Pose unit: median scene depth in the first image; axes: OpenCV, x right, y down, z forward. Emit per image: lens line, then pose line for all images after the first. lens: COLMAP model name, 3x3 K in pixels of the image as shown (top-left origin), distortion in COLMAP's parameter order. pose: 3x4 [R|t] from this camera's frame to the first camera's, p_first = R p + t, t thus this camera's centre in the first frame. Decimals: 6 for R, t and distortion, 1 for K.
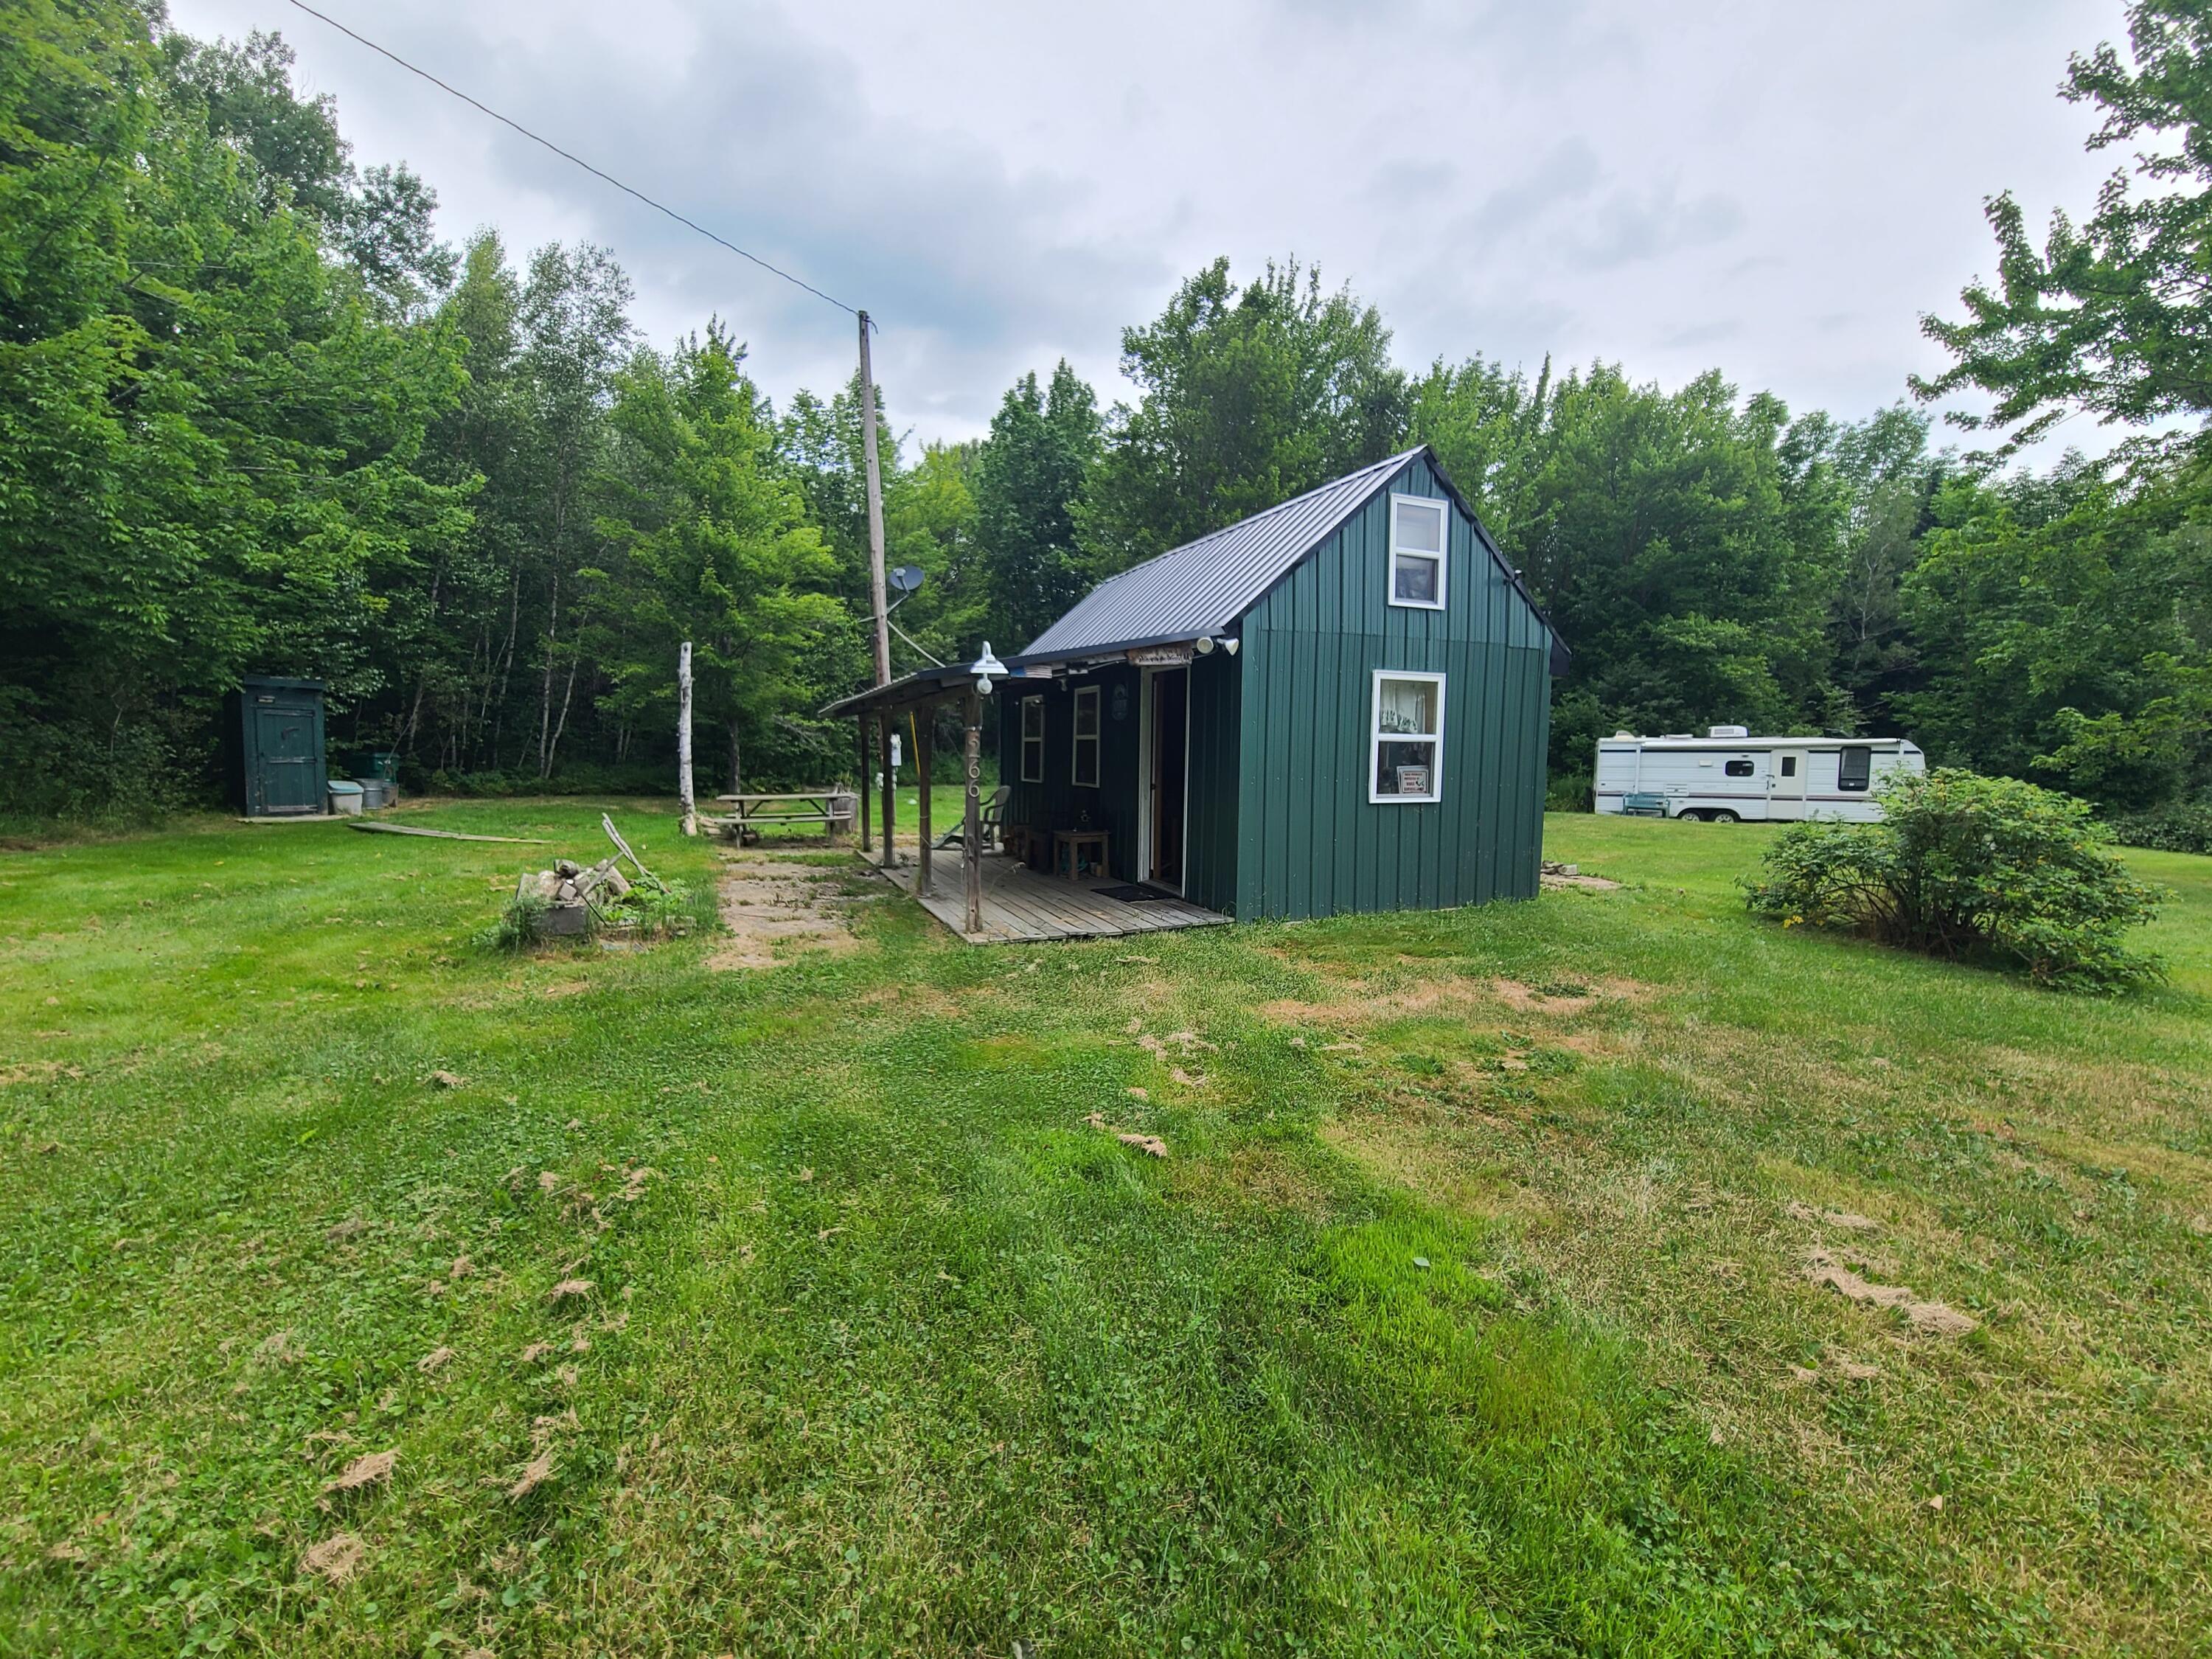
lens RADIAL K [[882.9, 0, 1106.0], [0, 882.9, 829.5], [0, 0, 1]] dist [0.000721, -0.000292]
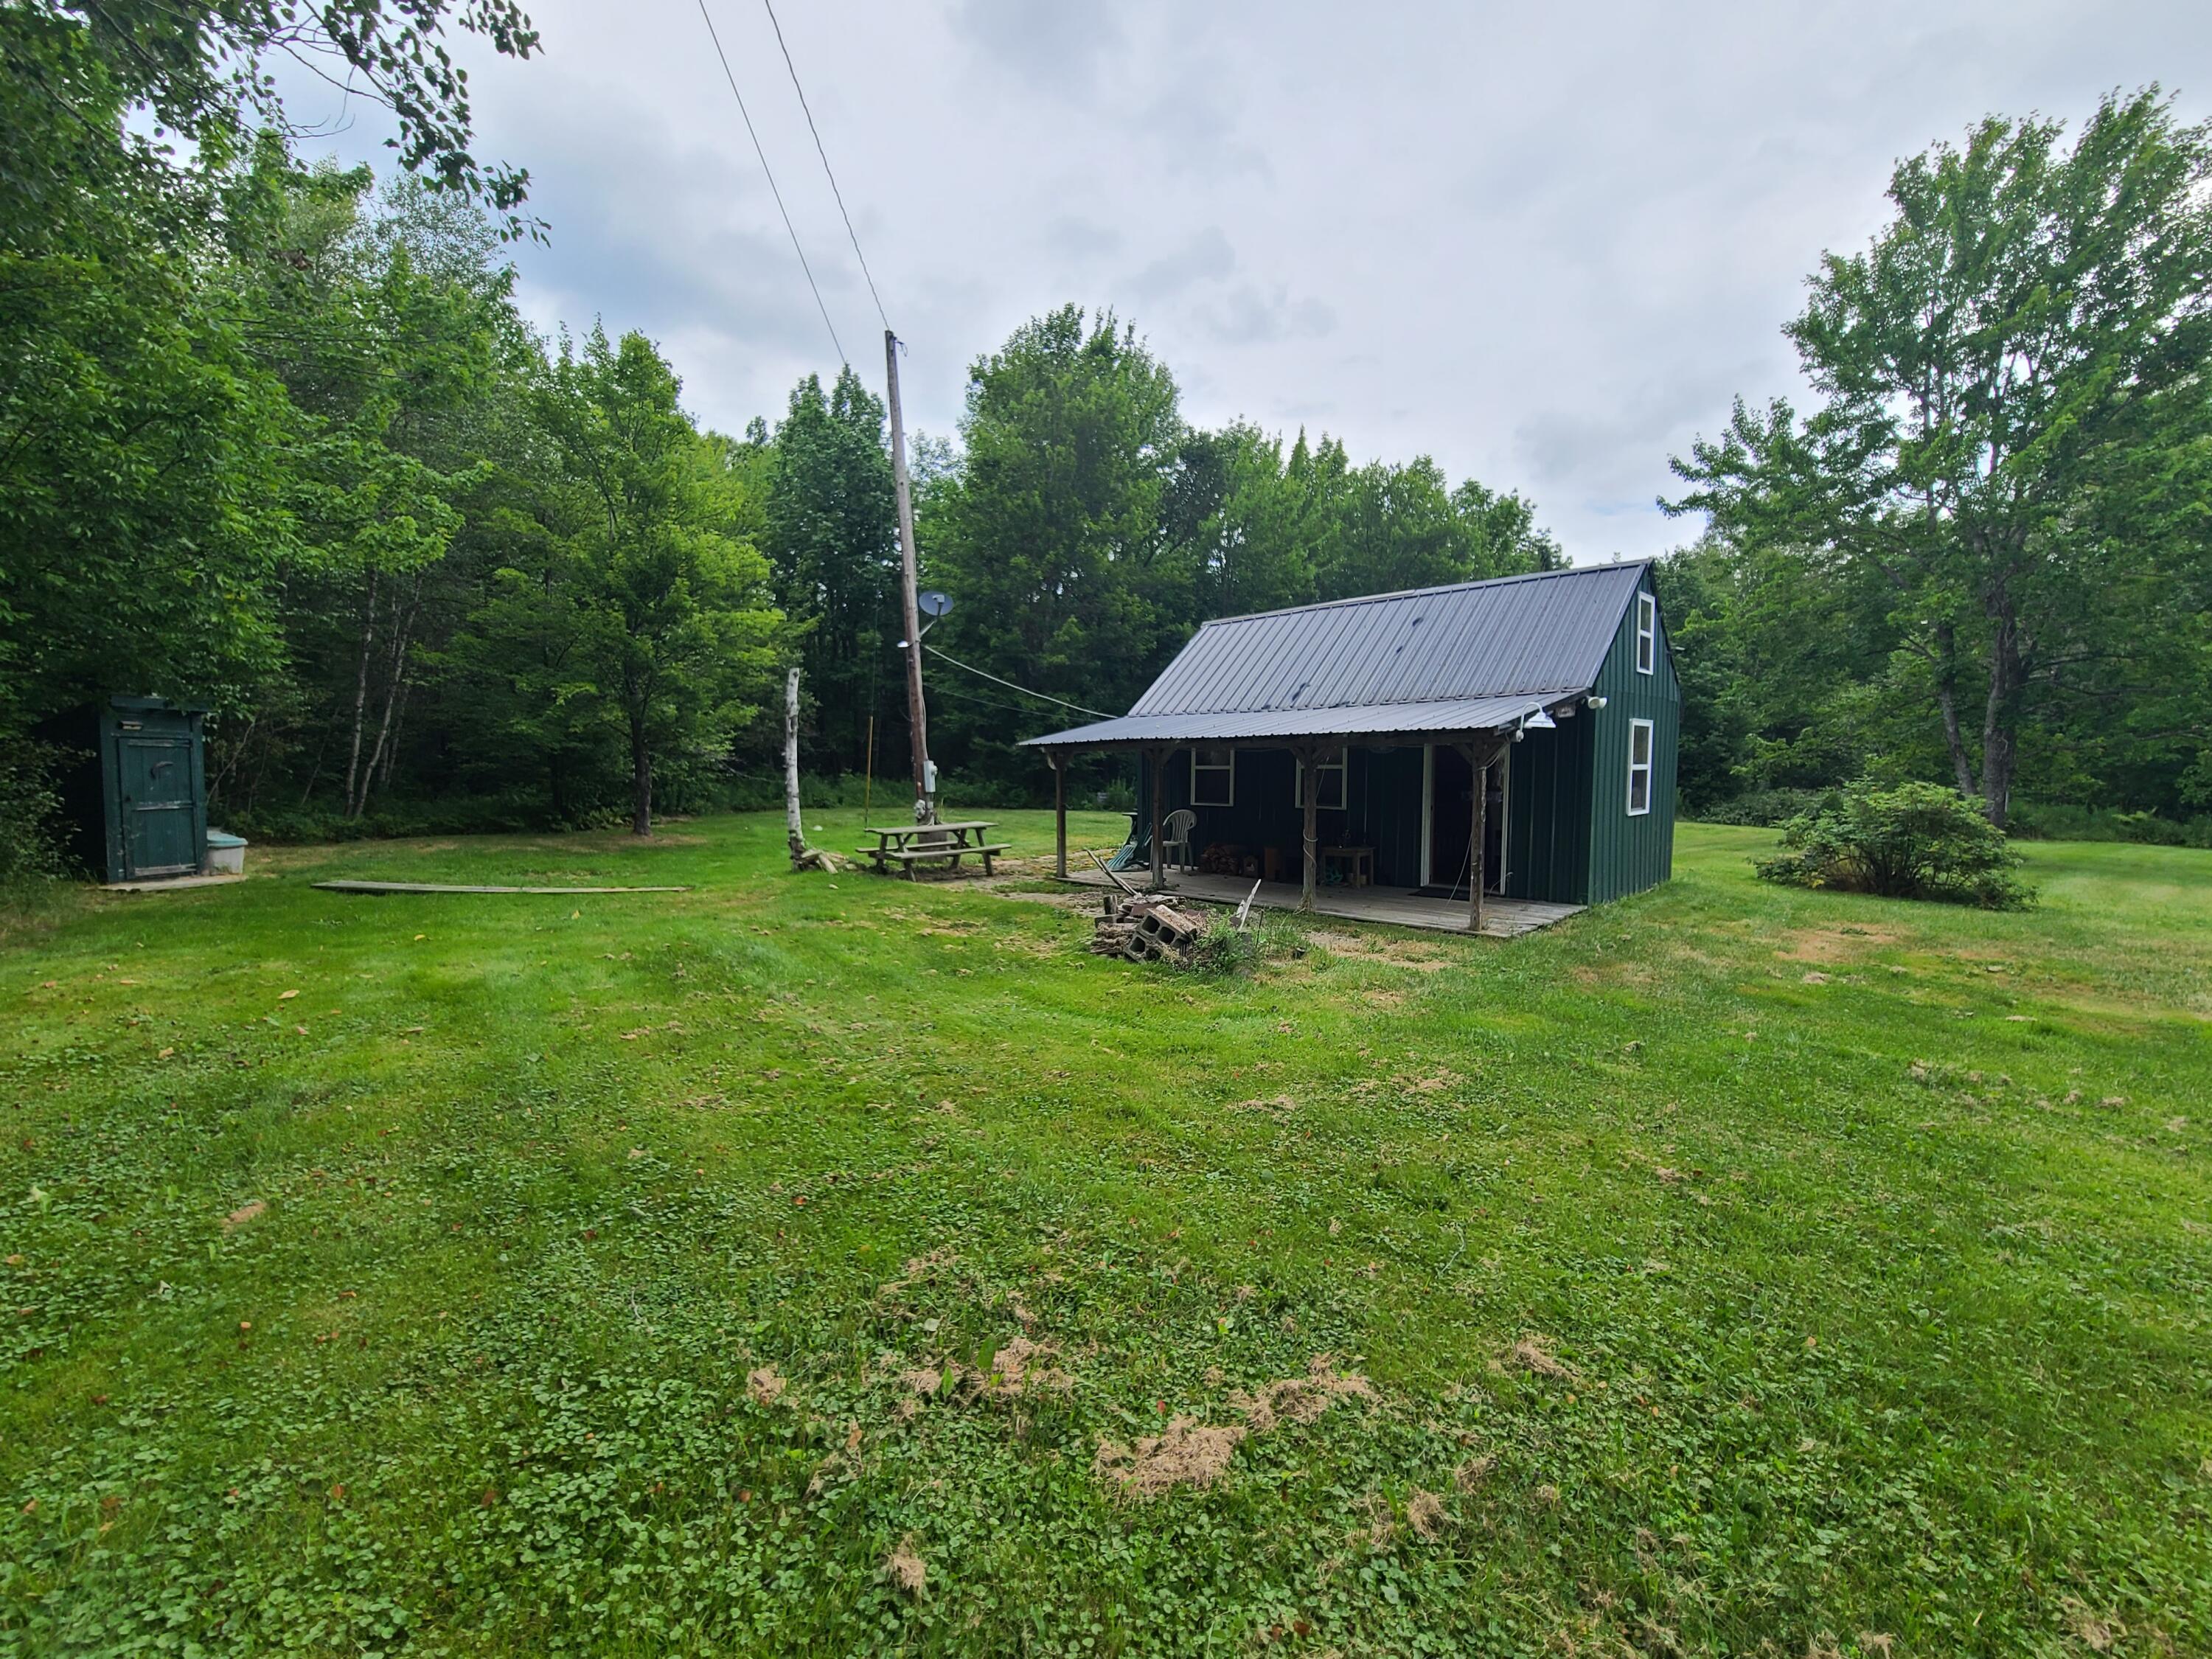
lens RADIAL K [[892.2, 0, 1106.0], [0, 892.2, 829.5], [0, 0, 1]] dist [-0.001485, 0.000048]
pose [[0.933743, -0.039028, 0.355809, -0.424836], [0.044643, 0.998974, -0.007579, -0.015837], [-0.355149, 0.022961, 0.934528, 0.002125]]
